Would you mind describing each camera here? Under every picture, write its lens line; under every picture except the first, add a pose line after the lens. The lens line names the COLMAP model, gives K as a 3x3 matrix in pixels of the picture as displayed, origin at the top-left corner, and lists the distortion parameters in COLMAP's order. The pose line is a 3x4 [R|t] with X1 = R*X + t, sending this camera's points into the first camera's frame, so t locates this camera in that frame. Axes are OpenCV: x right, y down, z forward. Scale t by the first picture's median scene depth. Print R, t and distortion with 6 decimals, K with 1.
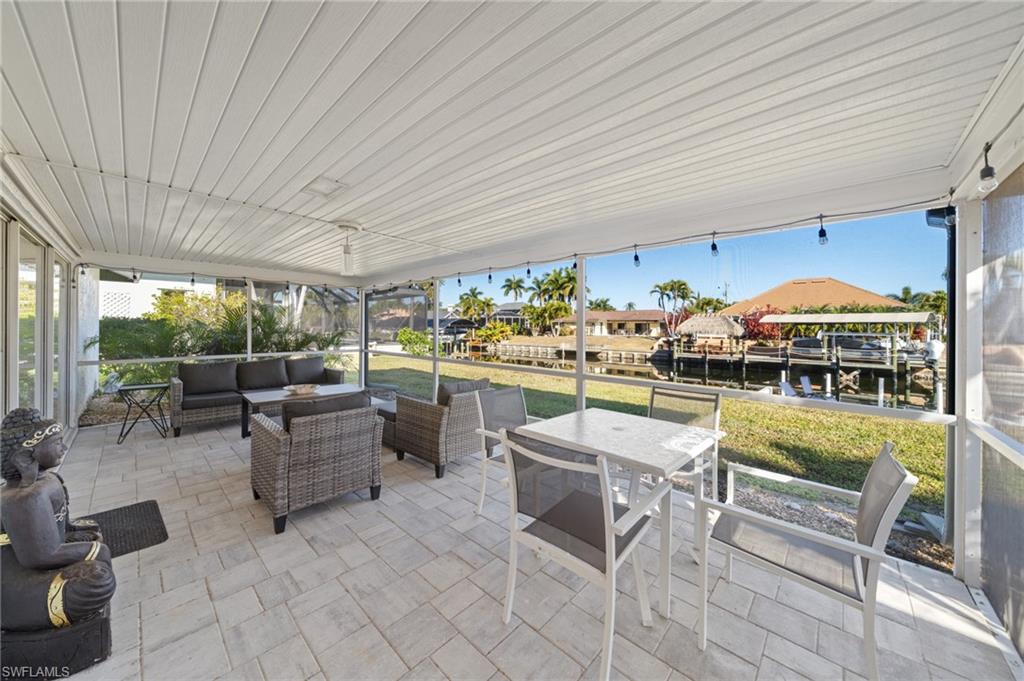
lens RADIAL K [[352.8, 0, 506.7], [0, 352.8, 336.8], [0, 0, 1]] dist [-0.000893, 0.000001]
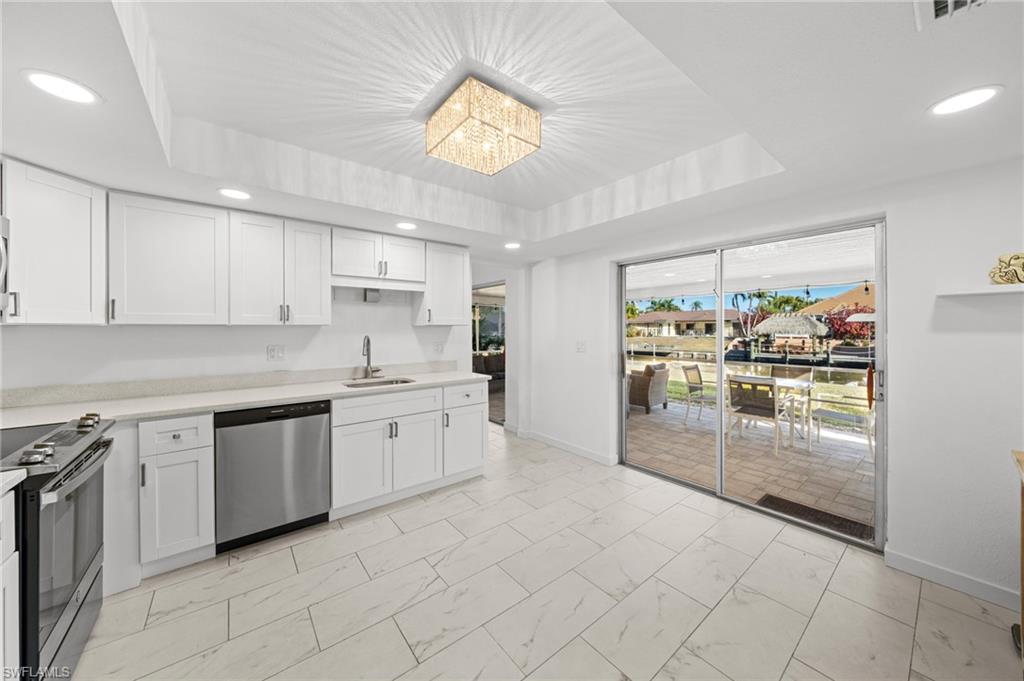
lens RADIAL K [[352.8, 0, 506.7], [0, 352.8, 336.8], [0, 0, 1]] dist [-0.000893, 0.000001]
pose [[0.988921, -0.008546, -0.148199, -0.065292], [0.007975, 0.999958, -0.004444, -0.001715], [0.148231, 0.003212, 0.988948, -0.099763]]
